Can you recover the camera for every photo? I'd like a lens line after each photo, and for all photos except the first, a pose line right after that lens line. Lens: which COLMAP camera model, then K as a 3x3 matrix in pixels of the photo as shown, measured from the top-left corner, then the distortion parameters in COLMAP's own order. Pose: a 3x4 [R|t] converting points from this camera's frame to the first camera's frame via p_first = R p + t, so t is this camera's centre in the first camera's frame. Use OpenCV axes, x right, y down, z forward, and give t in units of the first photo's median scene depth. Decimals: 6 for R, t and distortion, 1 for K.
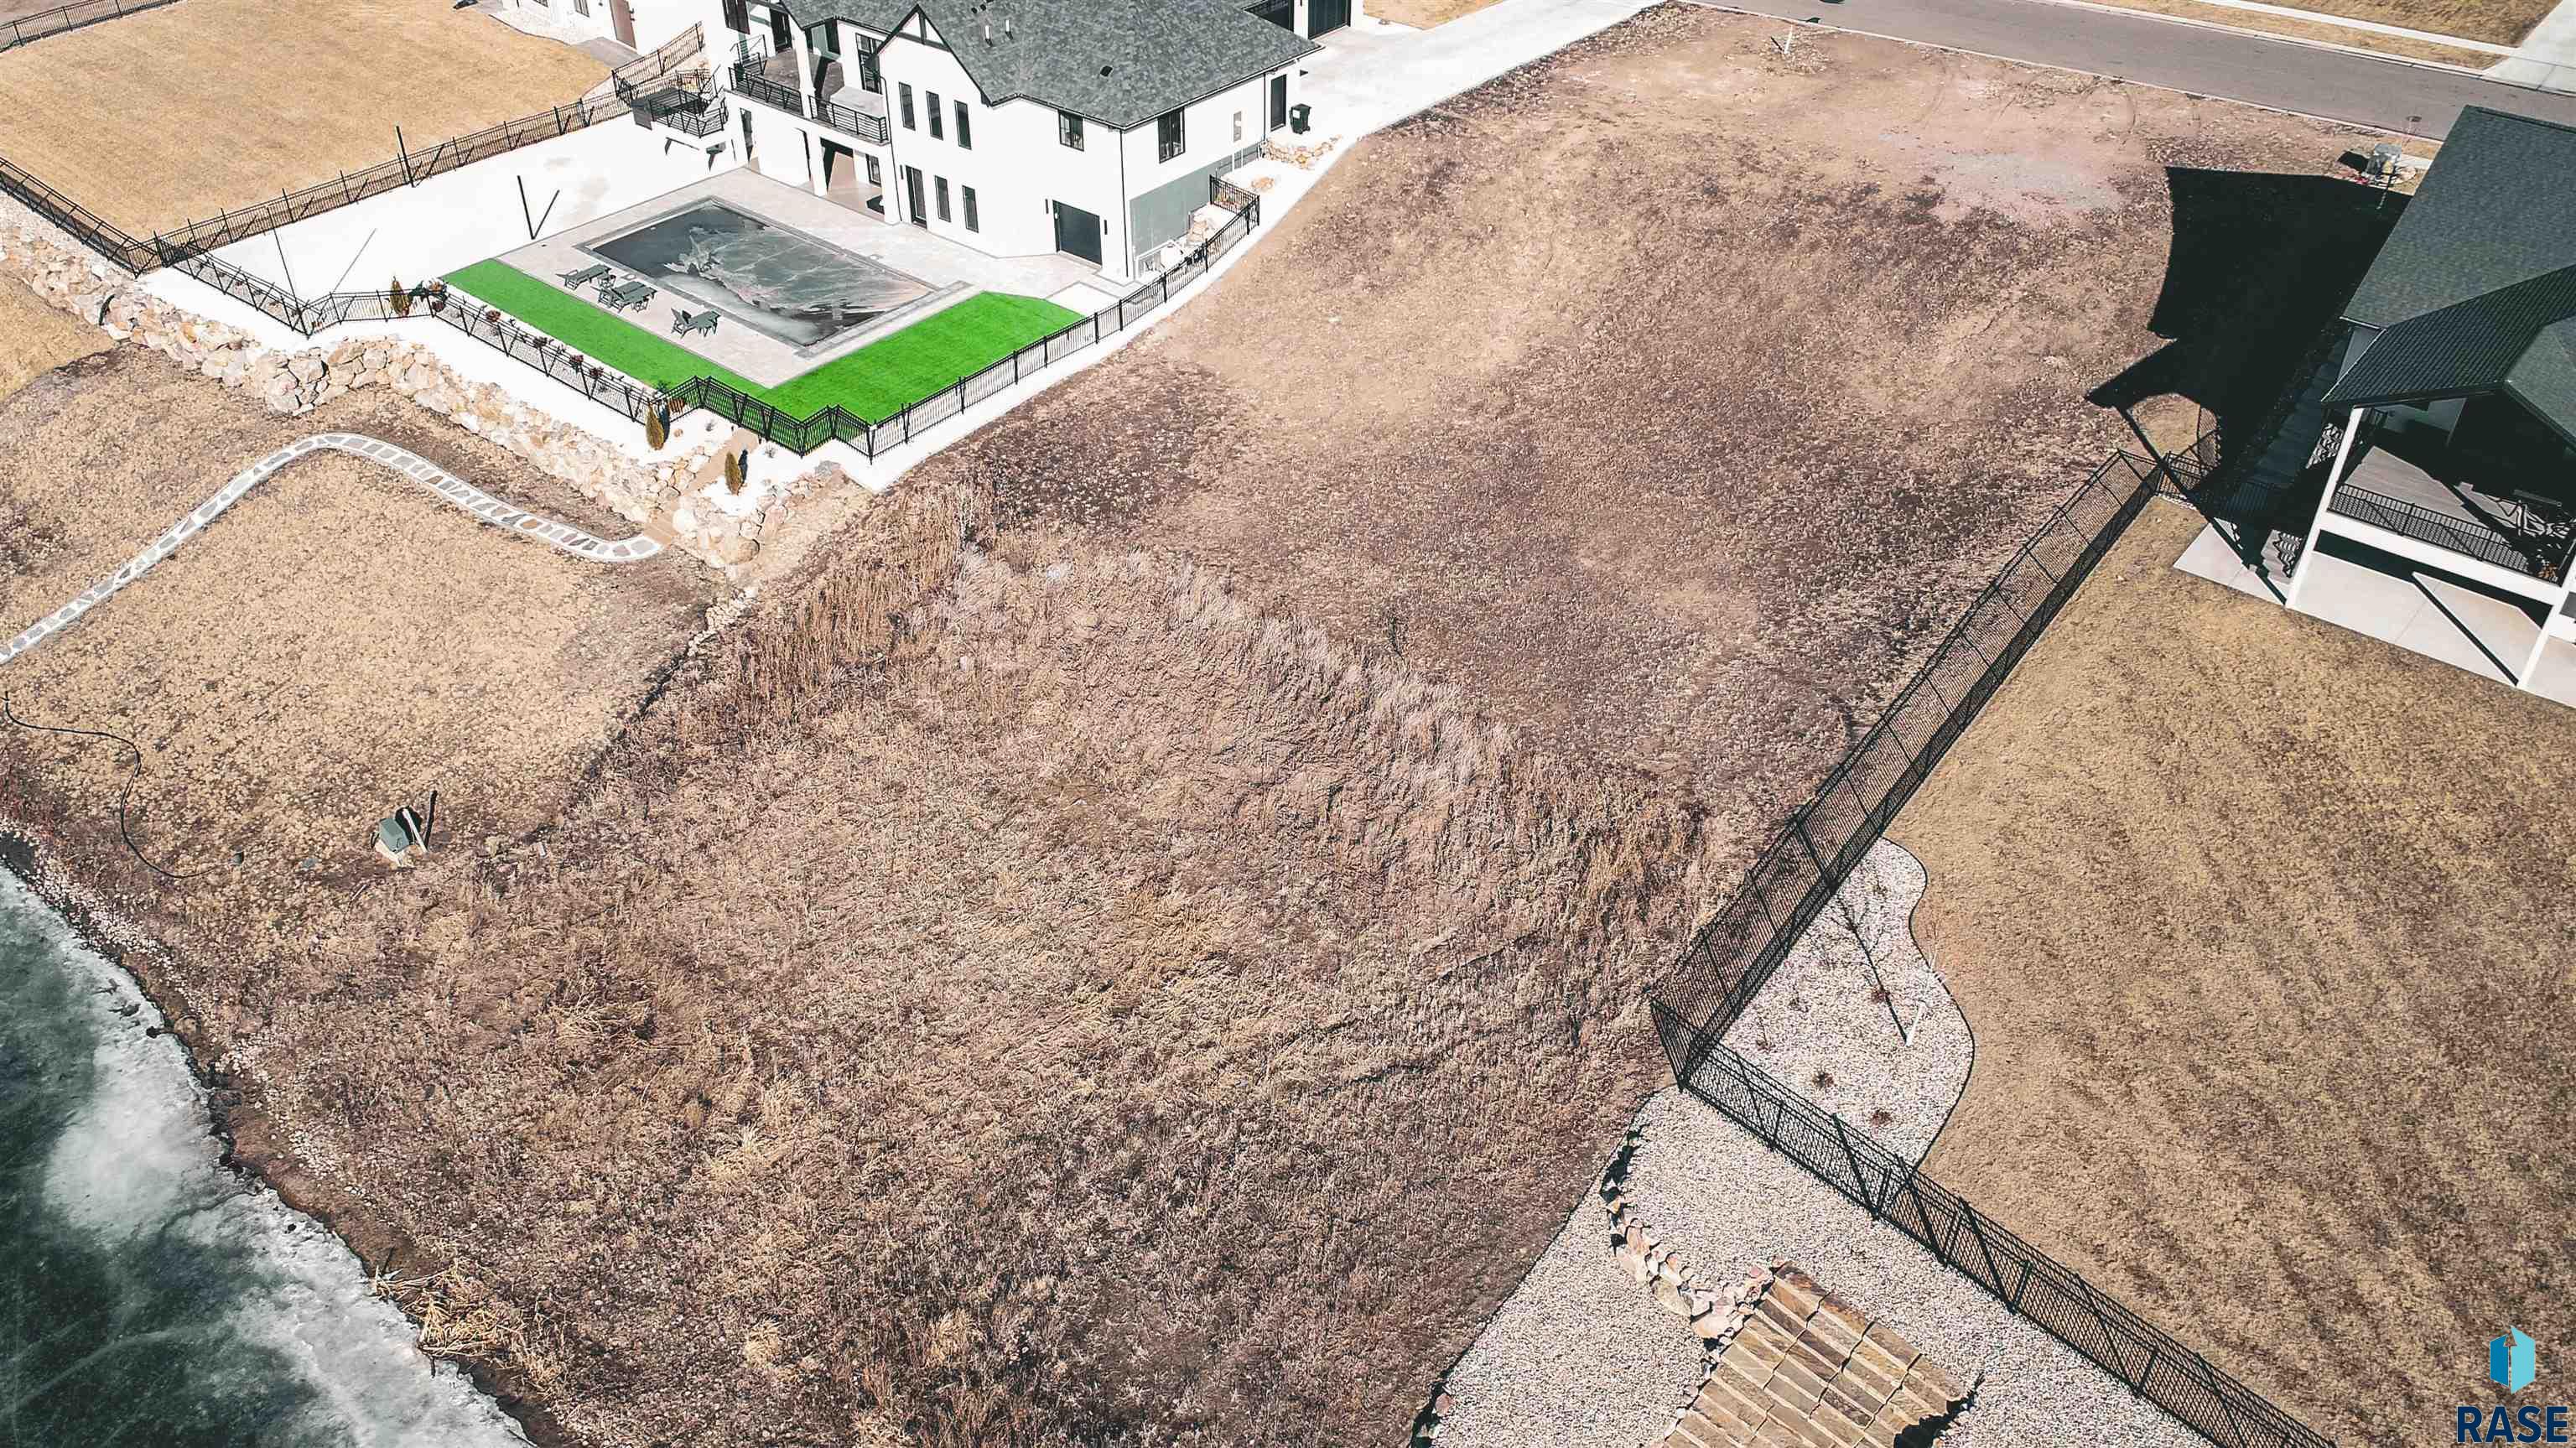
lens RADIAL K [[2088.1, 0, 1280.8], [0, 2088.1, 663.4], [0, 0, 1]] dist [-0.000745, 0.003509]
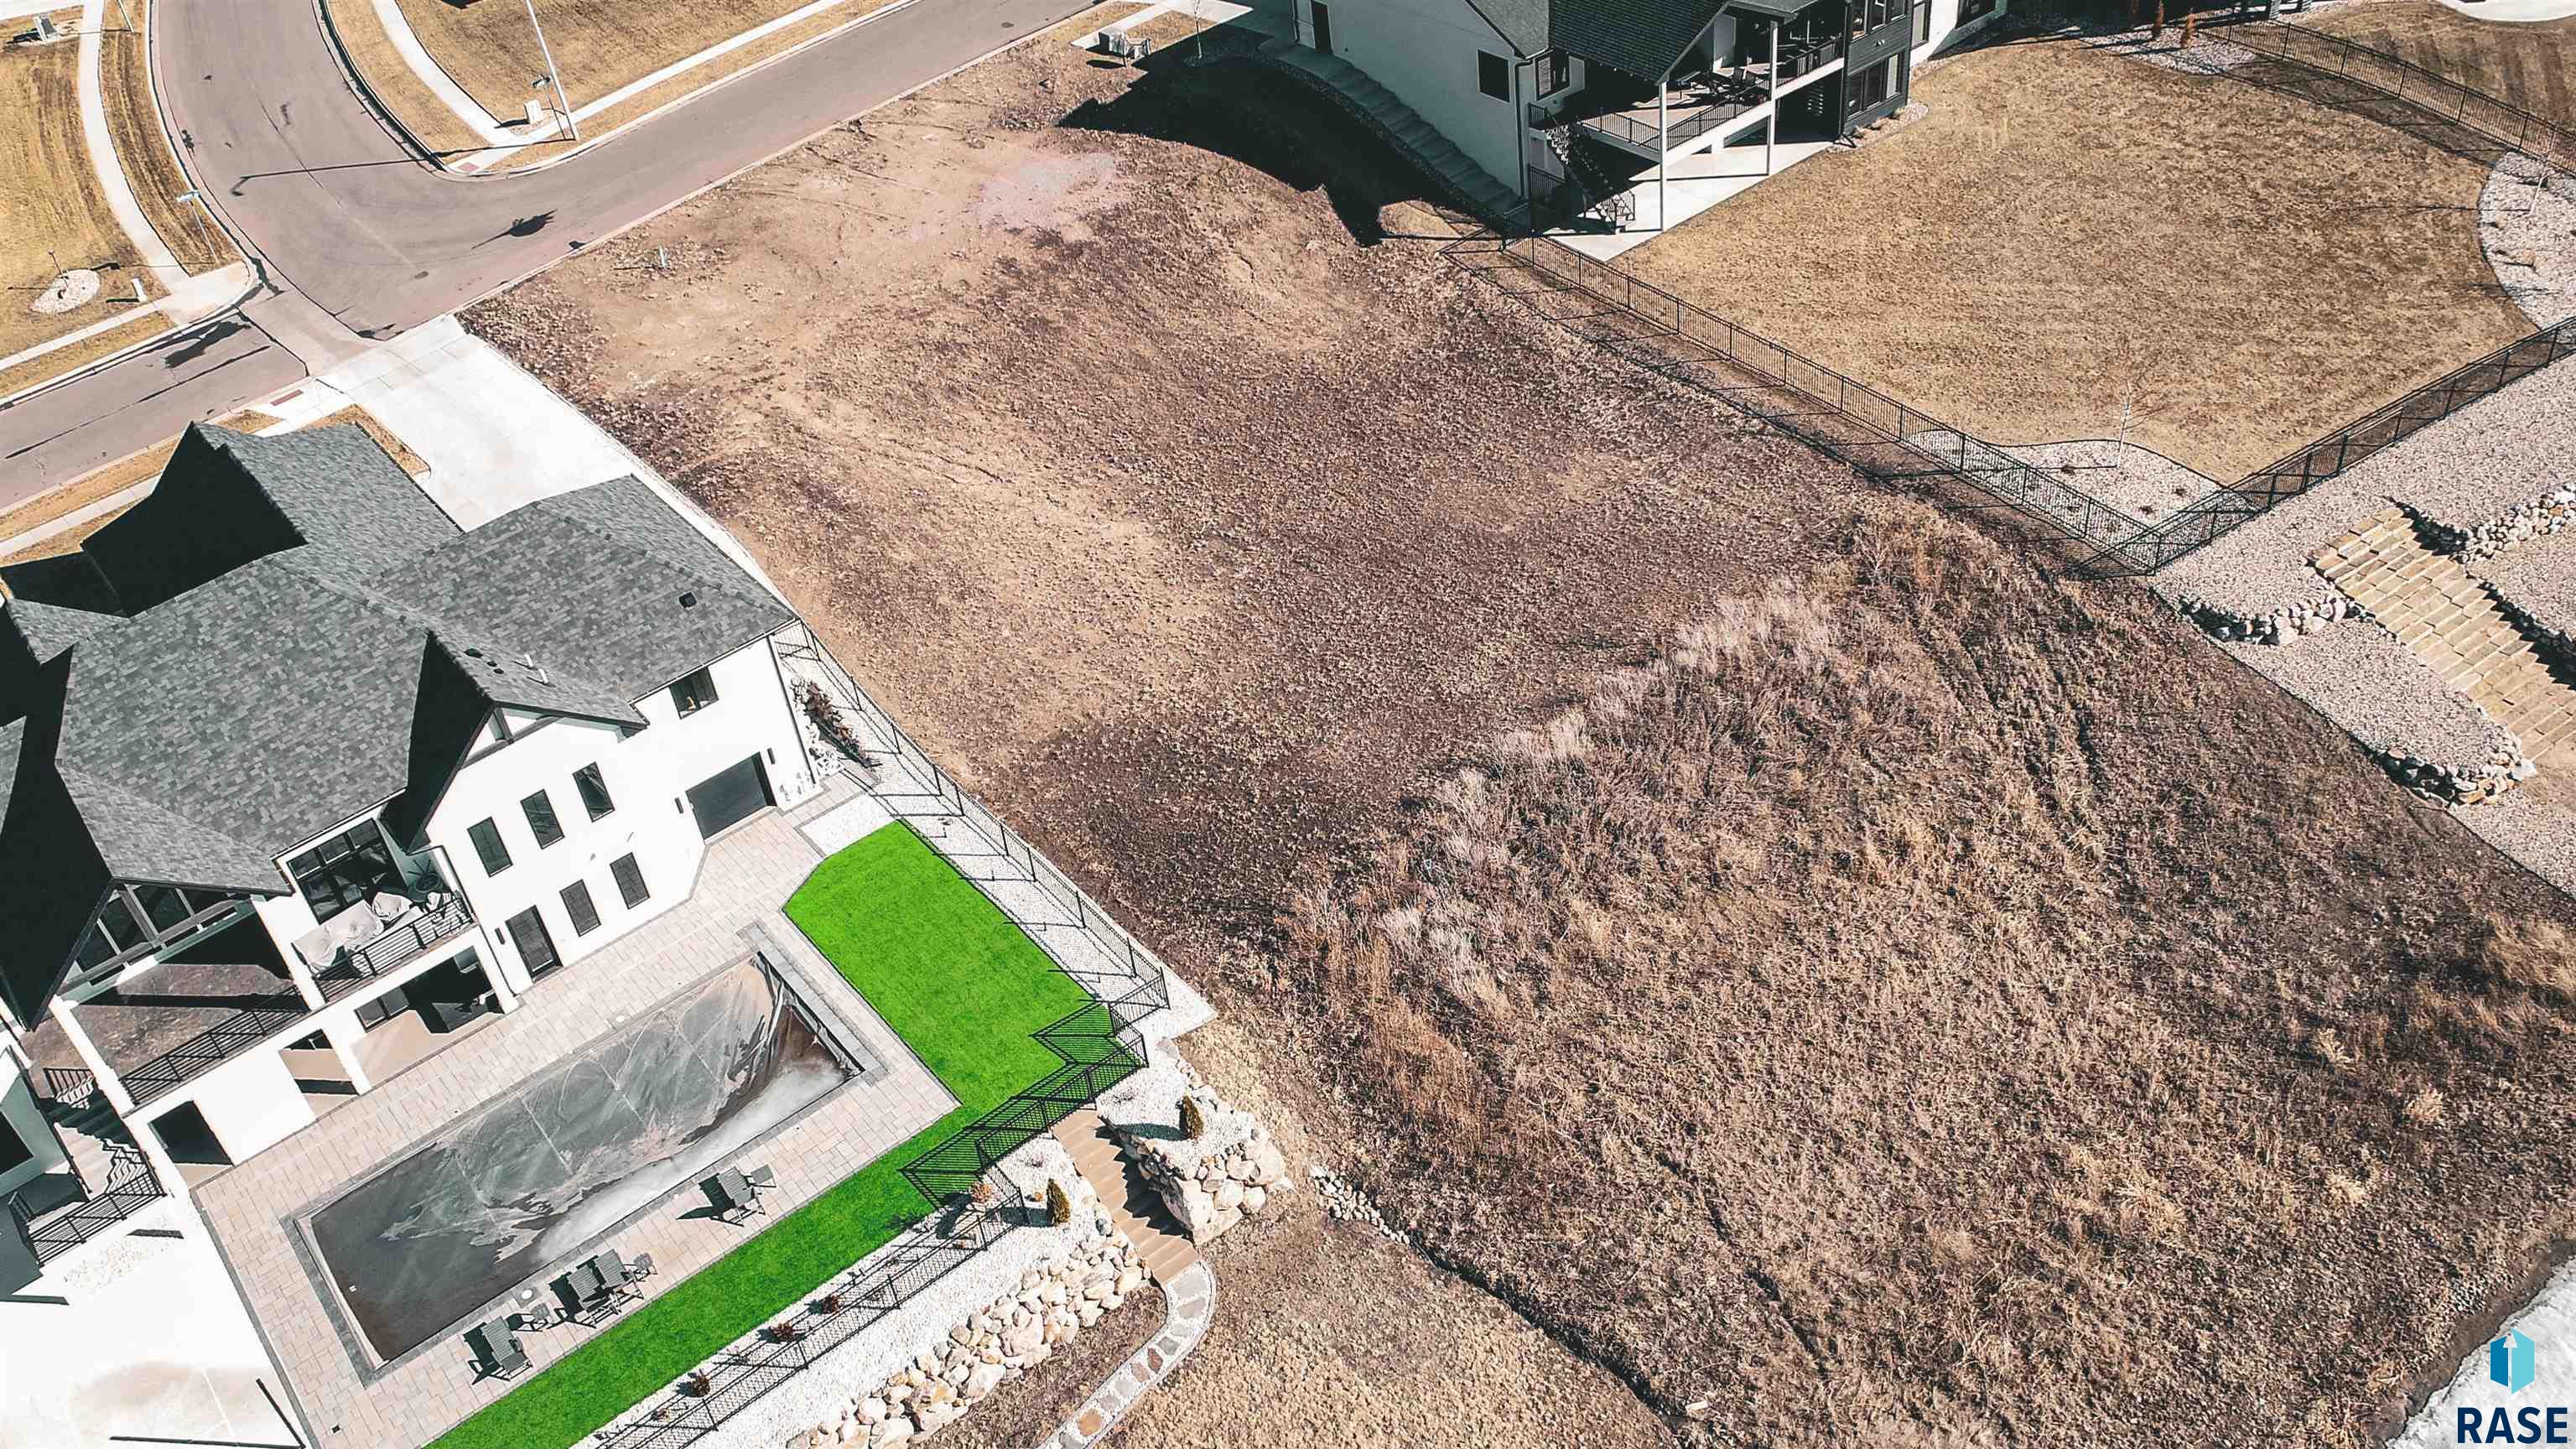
lens RADIAL K [[2186.4, 0, 1288.0], [0, 2186.4, 724.5], [0, 0, 1]] dist [0.003771, 0.005669]
pose [[0.211612, -0.642238, 0.736716, -0.726371], [0.657341, 0.651350, 0.379007, -0.450758], [-0.723272, 0.404072, 0.560003, 0.427570]]
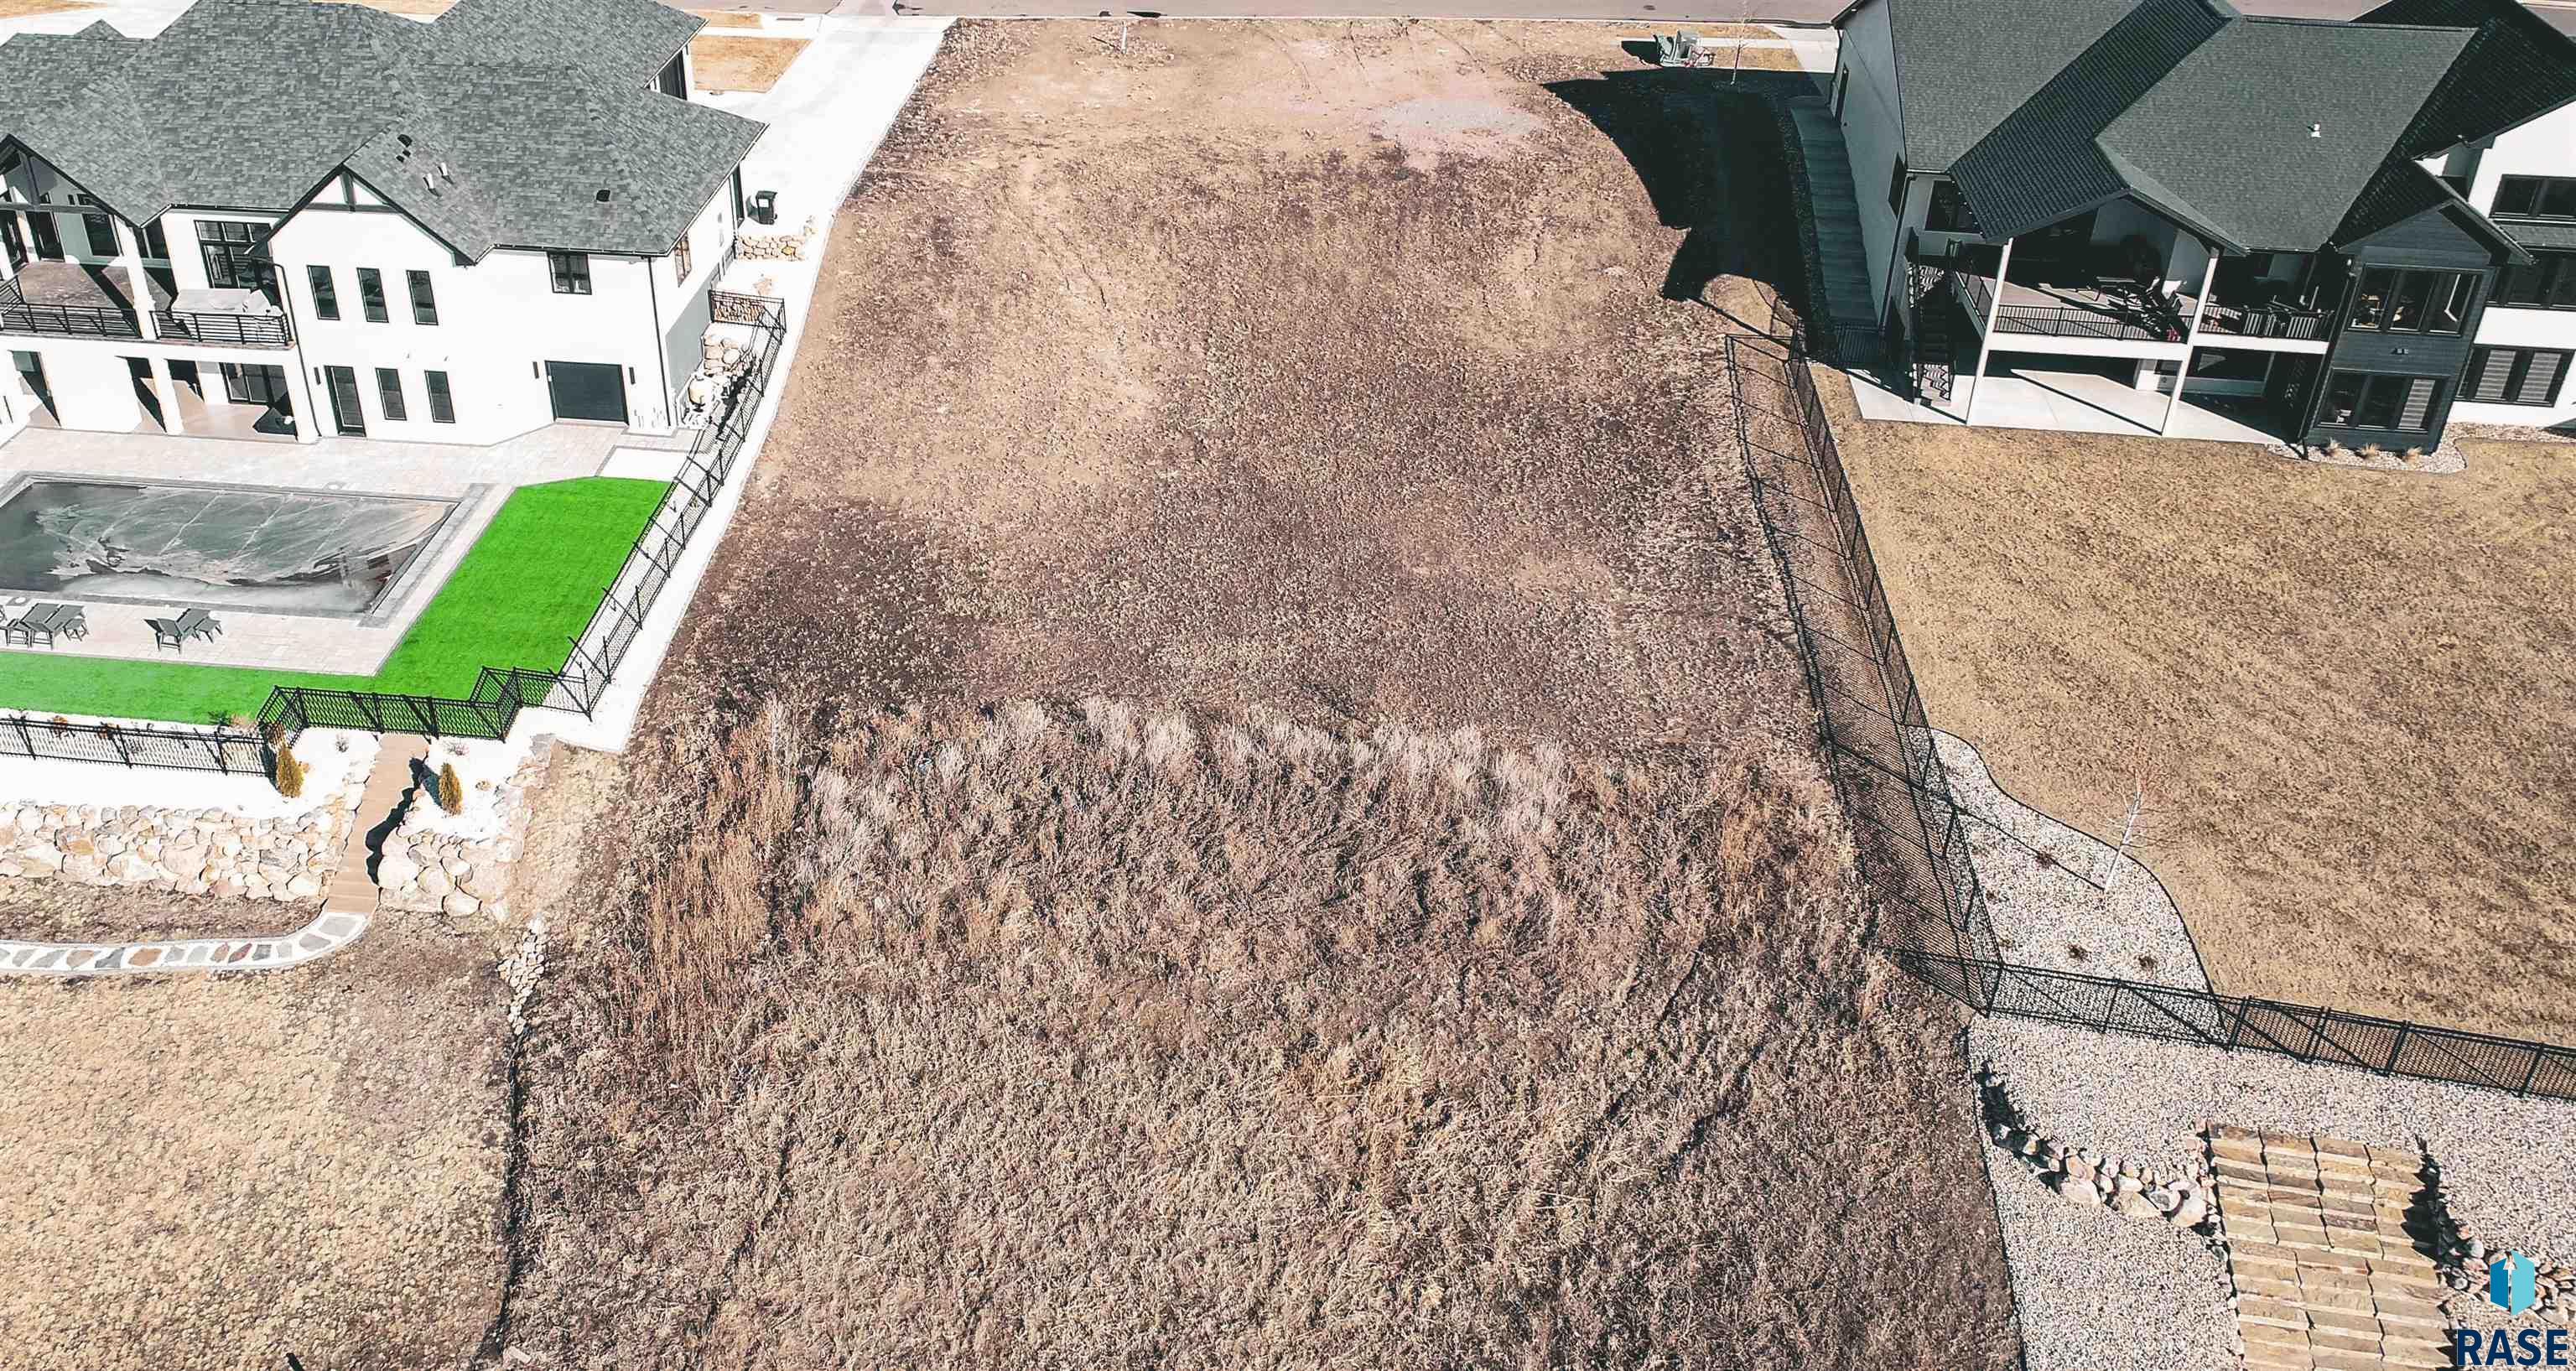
lens RADIAL K [[2169.3, 0, 1226.9], [0, 2169.3, 518.3], [0, 0, 1]] dist [0.001342, 0.001303]
pose [[0.823163, -0.275644, 0.496409, -0.373633], [0.313817, 0.949459, 0.006829, -0.095763], [-0.473202, 0.150161, 0.868062, 0.158182]]
